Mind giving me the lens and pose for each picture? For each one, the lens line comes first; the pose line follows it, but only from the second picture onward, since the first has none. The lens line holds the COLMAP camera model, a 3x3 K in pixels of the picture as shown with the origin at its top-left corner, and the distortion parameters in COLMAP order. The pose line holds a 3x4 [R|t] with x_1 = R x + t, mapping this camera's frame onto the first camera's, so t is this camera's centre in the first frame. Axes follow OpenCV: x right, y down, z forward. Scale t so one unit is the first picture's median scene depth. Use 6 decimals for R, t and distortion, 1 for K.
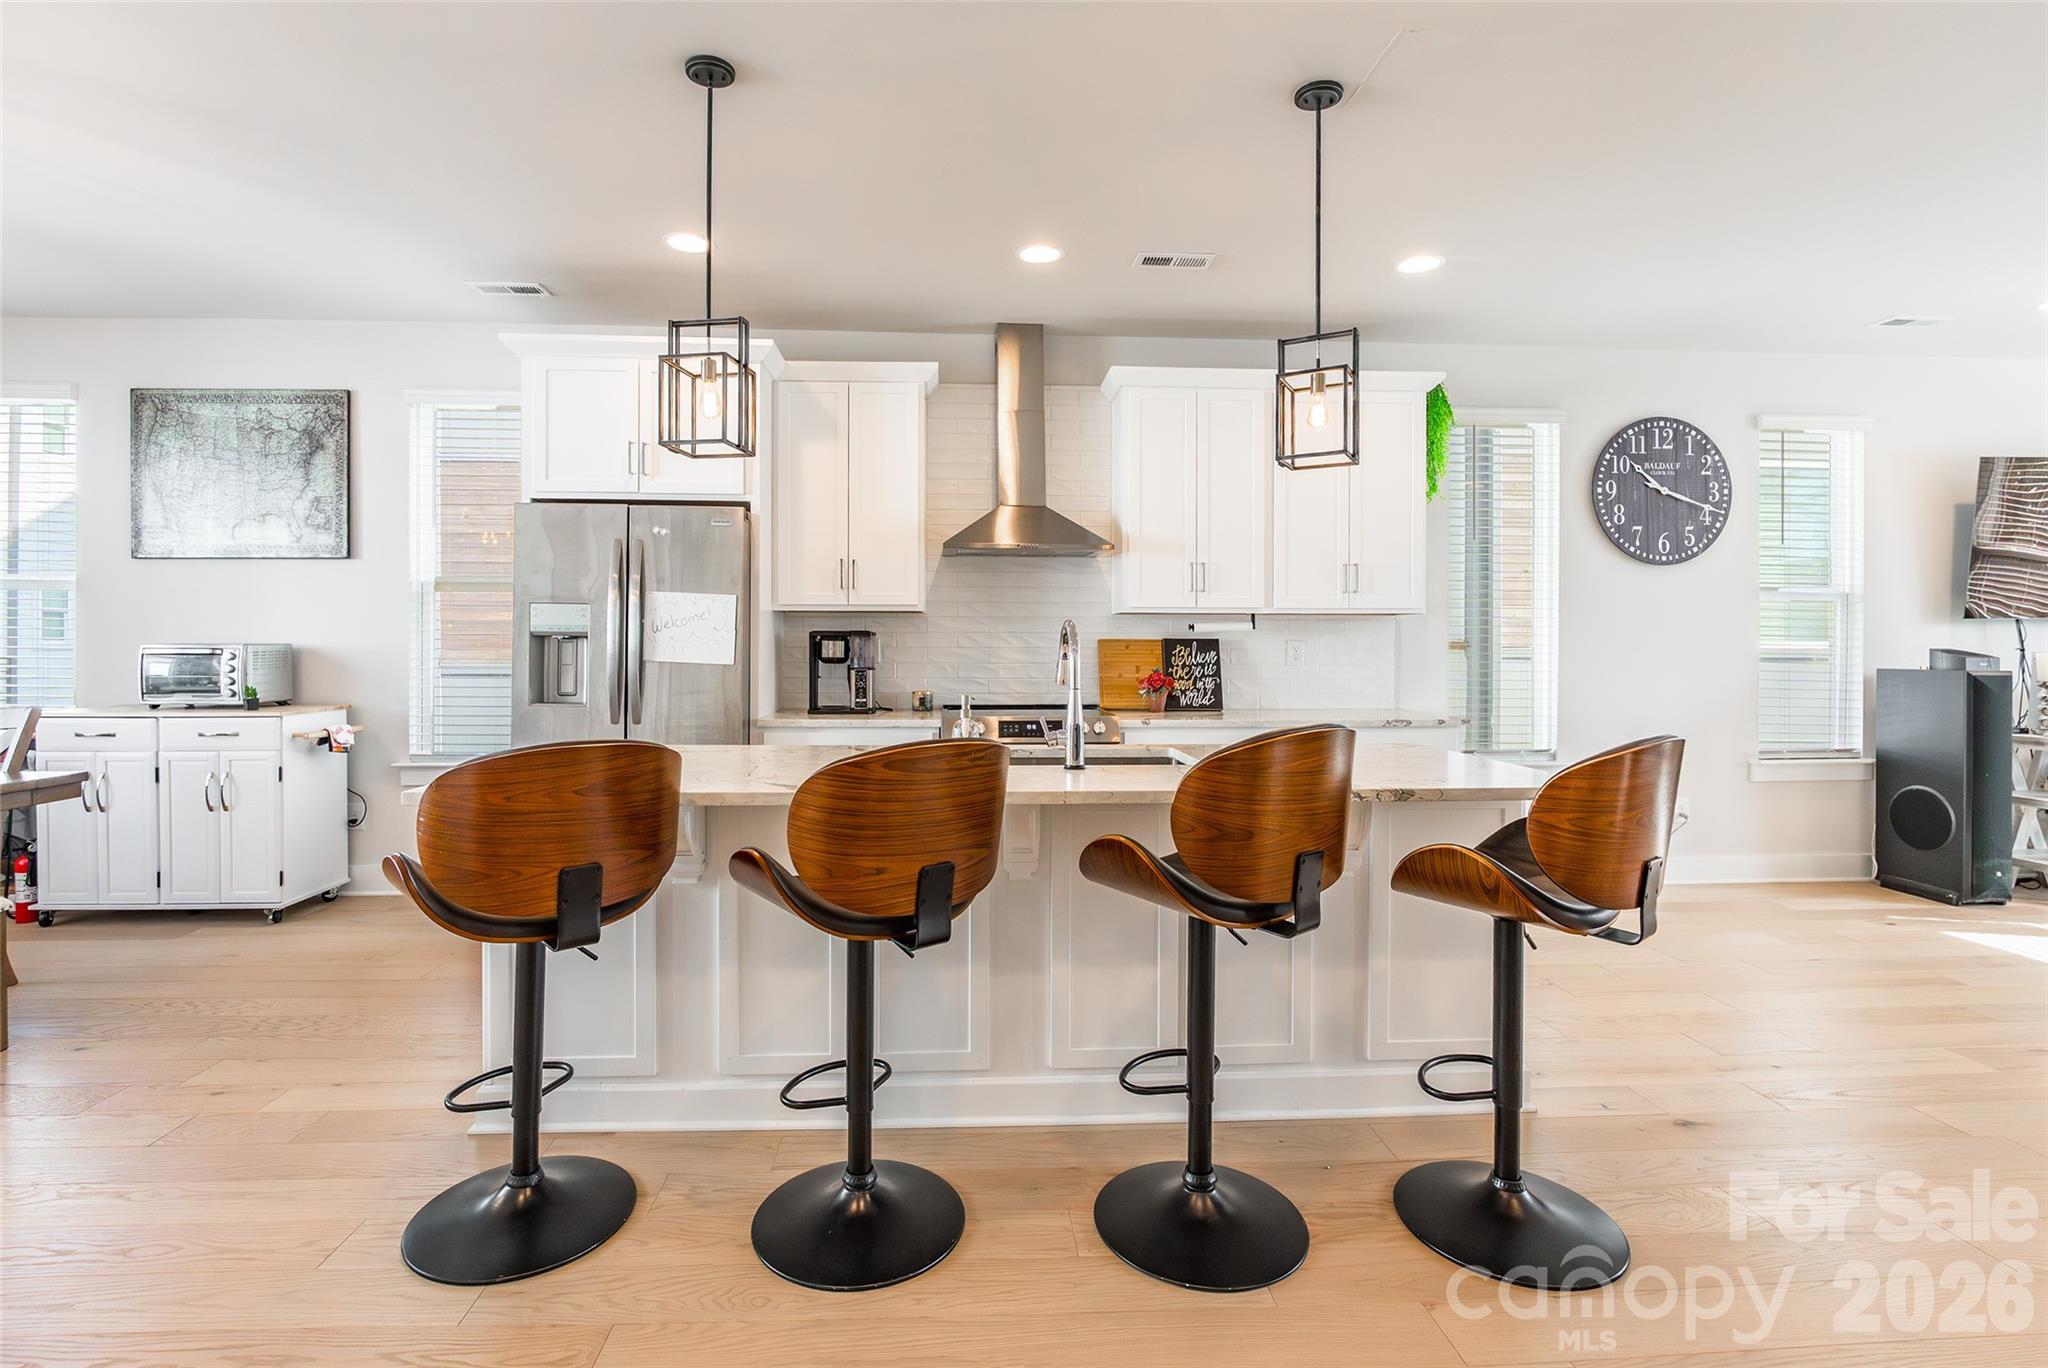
lens RADIAL K [[945.7, 0, 986.8], [0, 945.7, 643.0], [0, 0, 1]] dist [-0.010124, -0.001021]
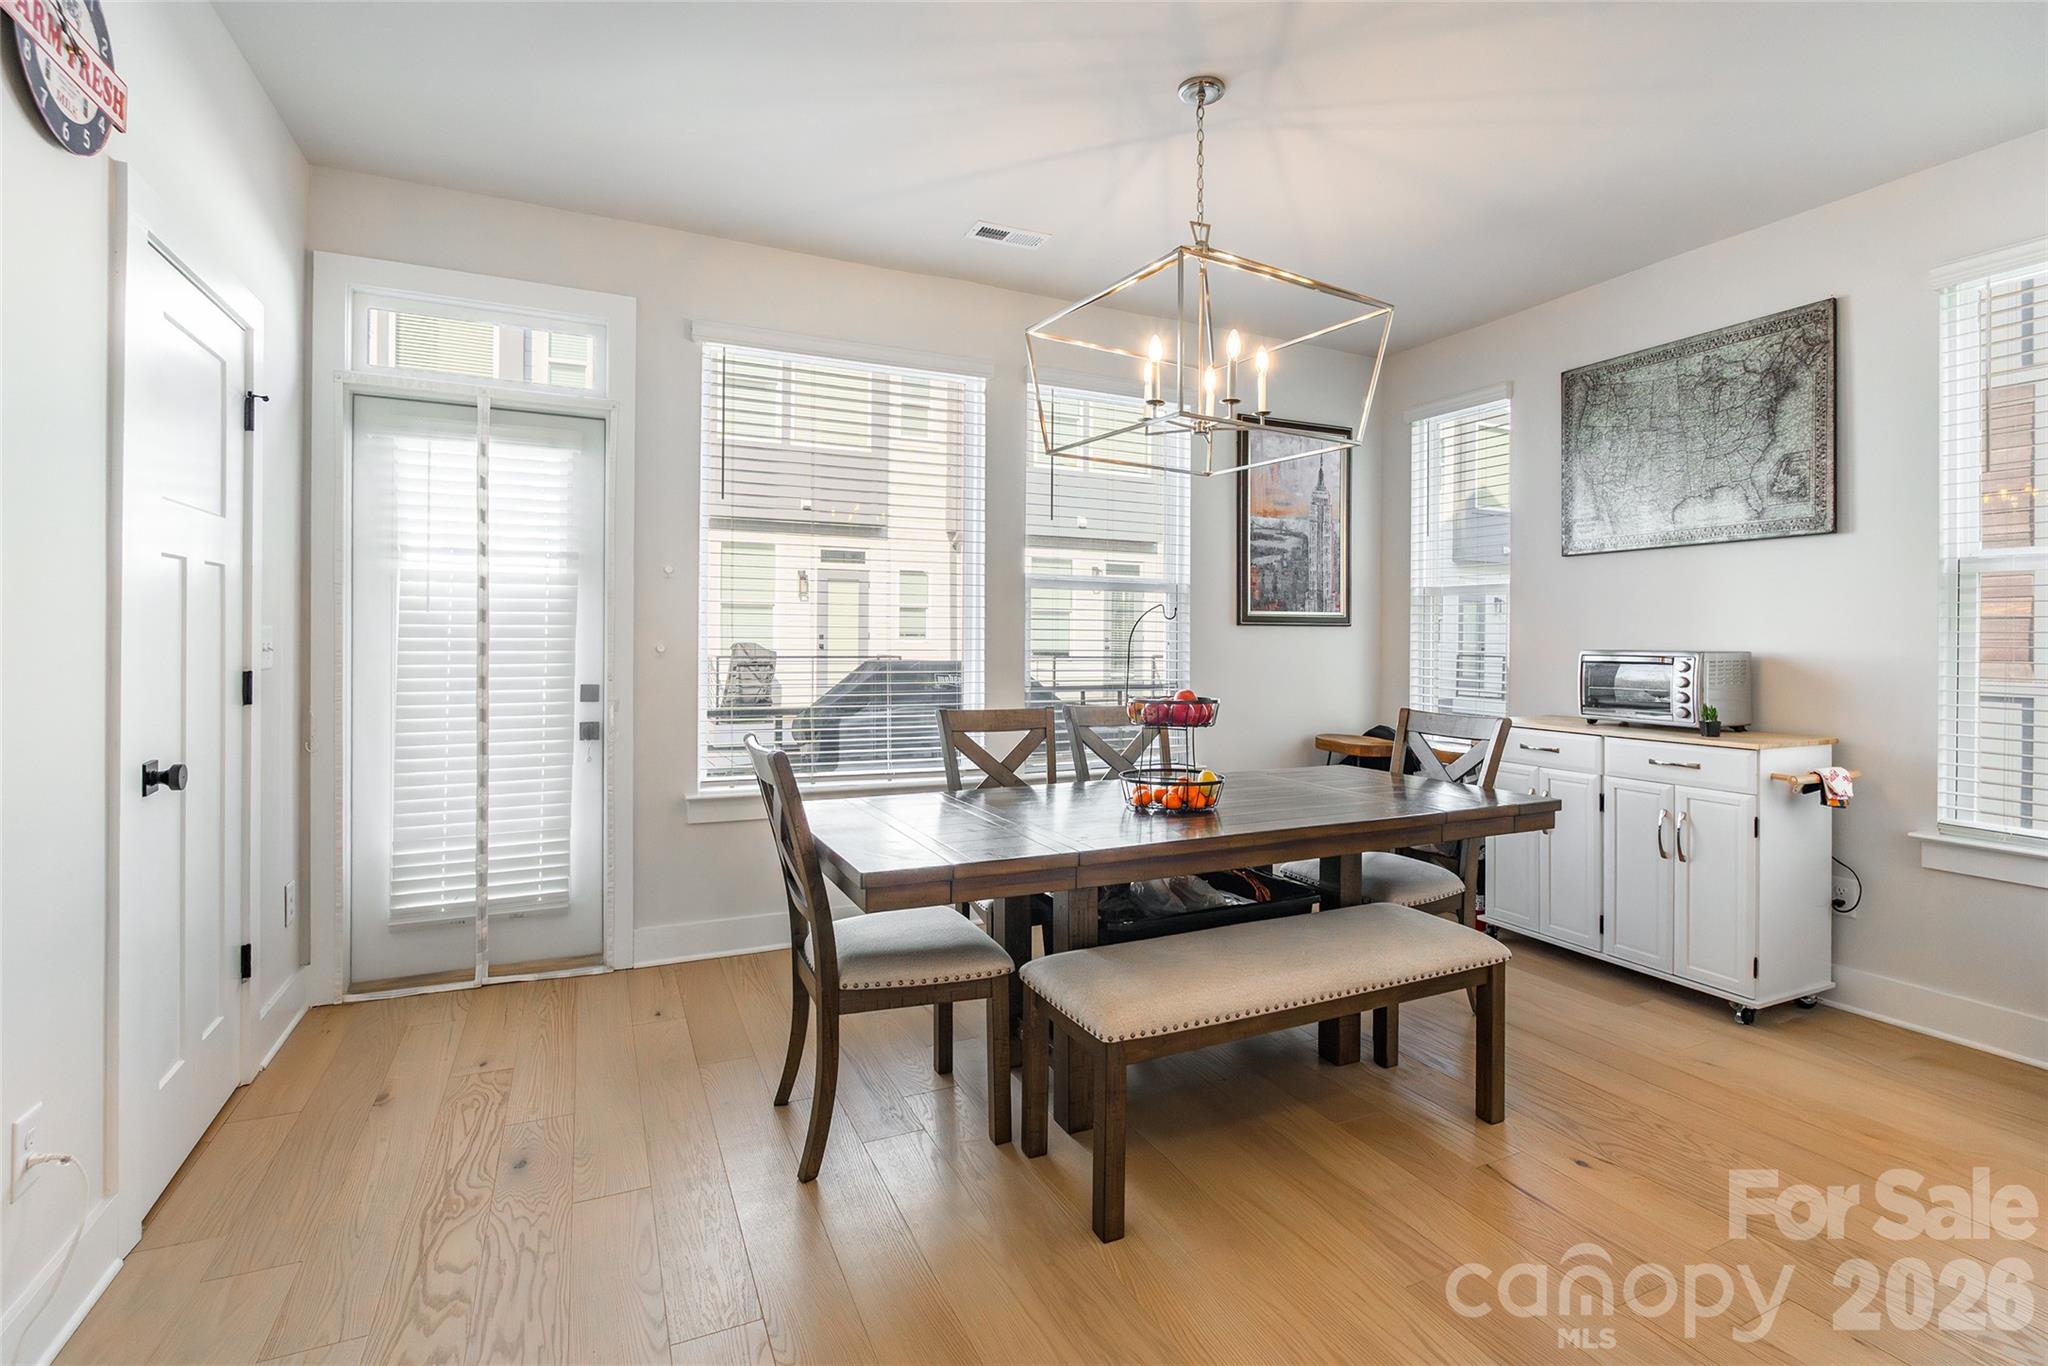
lens RADIAL K [[945.7, 0, 1041.0], [0, 945.7, 628.8], [0, 0, 1]] dist [-0.010124, -0.001021]
pose [[0.388119, -0.009122, -0.921564, -0.253319], [-0.011858, 0.999819, -0.014891, 0.000453], [0.921533, 0.016708, 0.387940, 0.167542]]
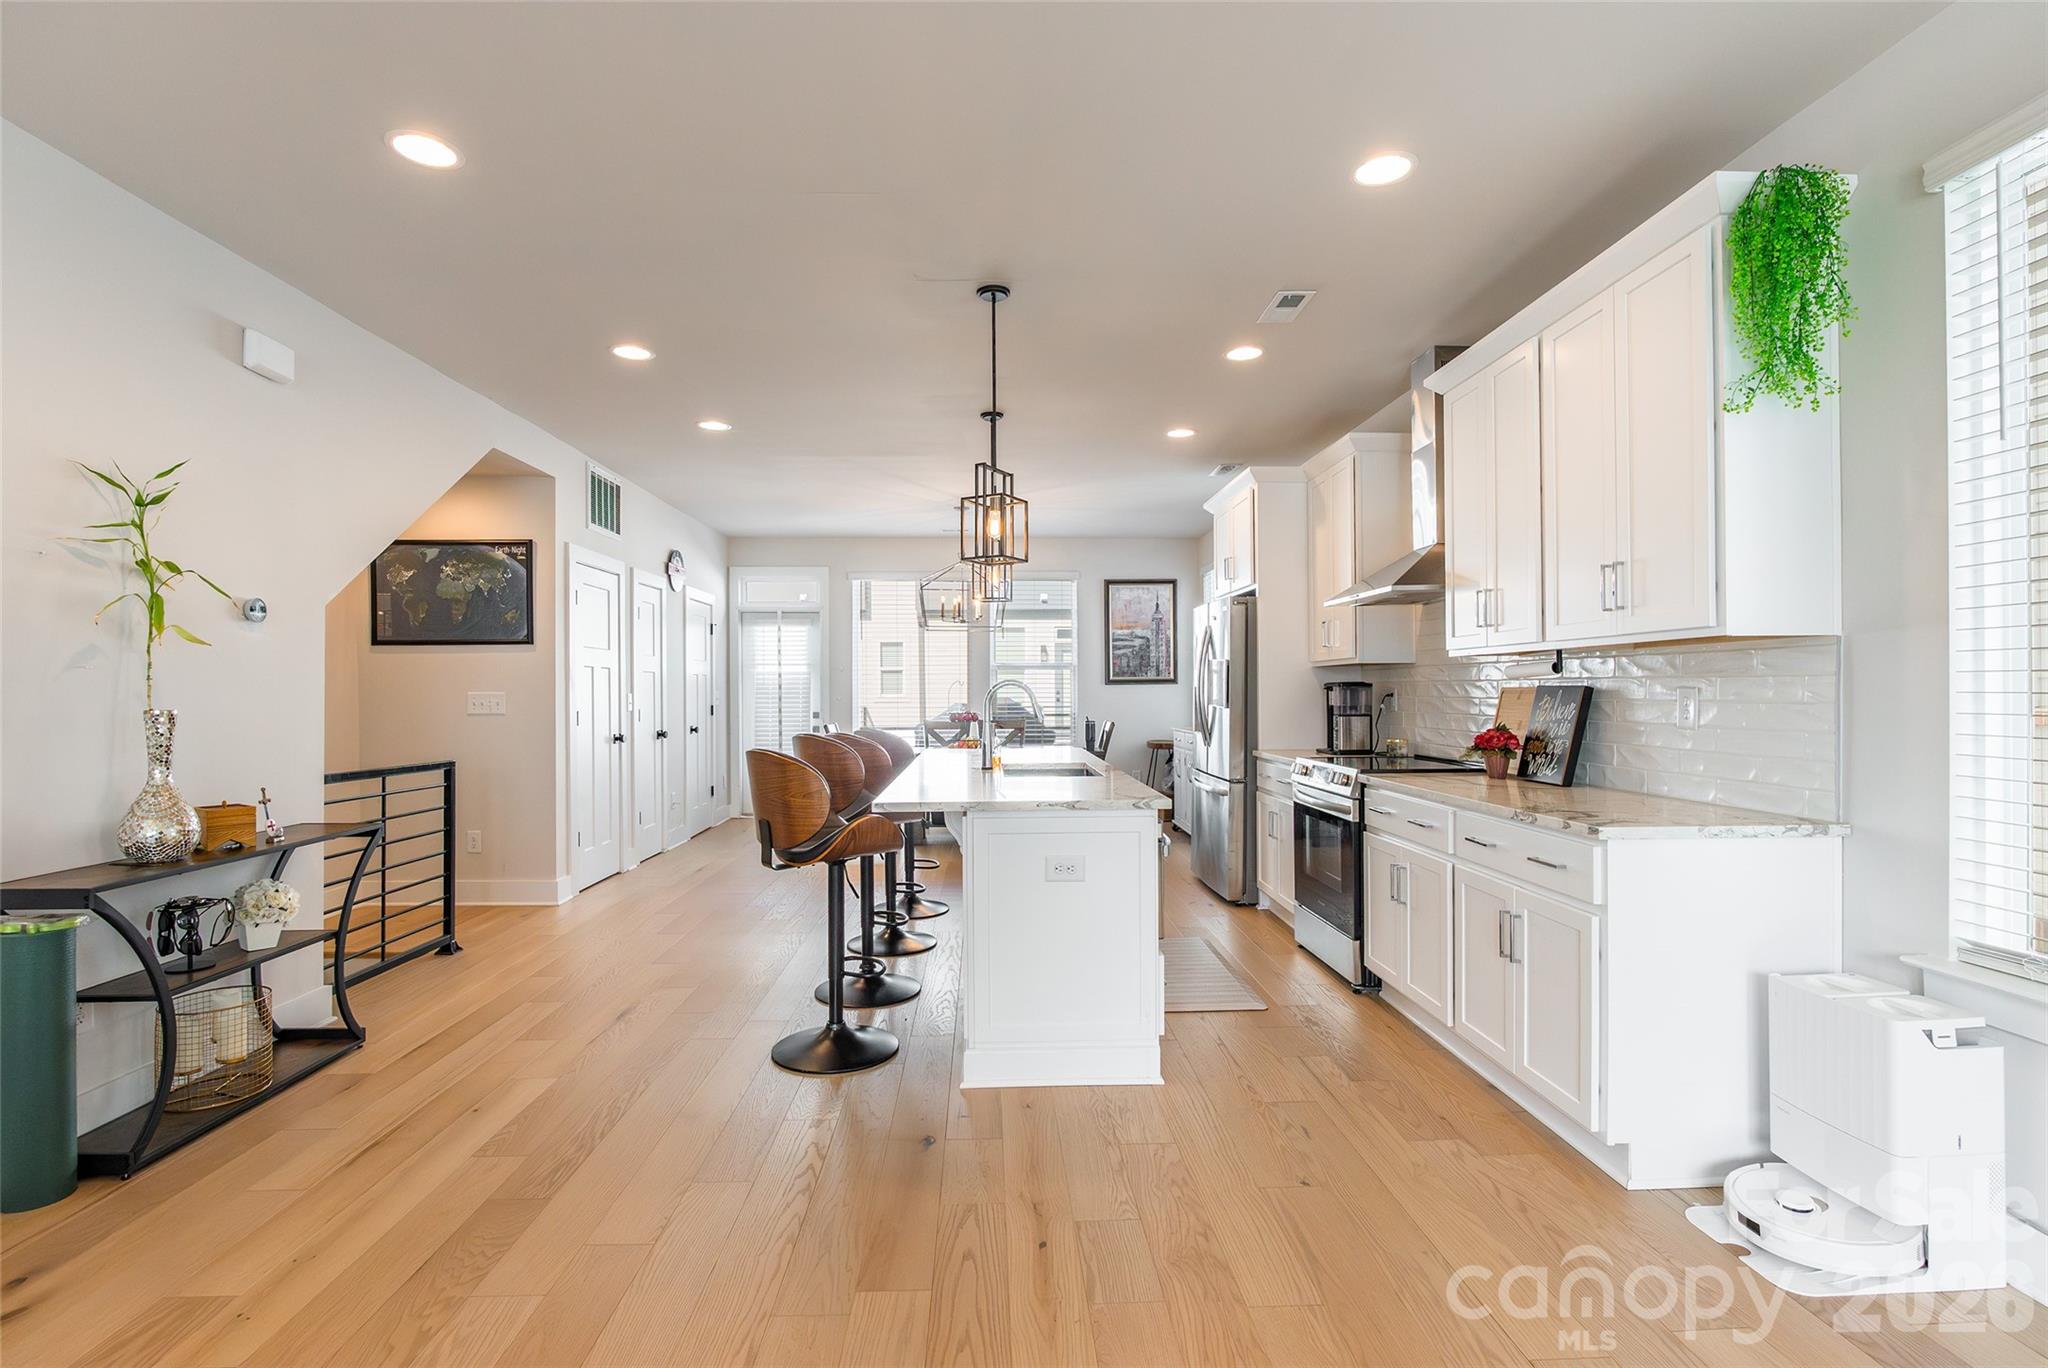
lens RADIAL K [[945.7, 0, 1040.2], [0, 945.7, 692.4], [0, 0, 1]] dist [-0.010124, -0.001021]
pose [[0.006762, -0.001922, -0.999975, 0.969310], [0.002489, 0.999995, -0.001905, 0.000443], [0.999974, -0.002476, 0.006767, 0.601296]]
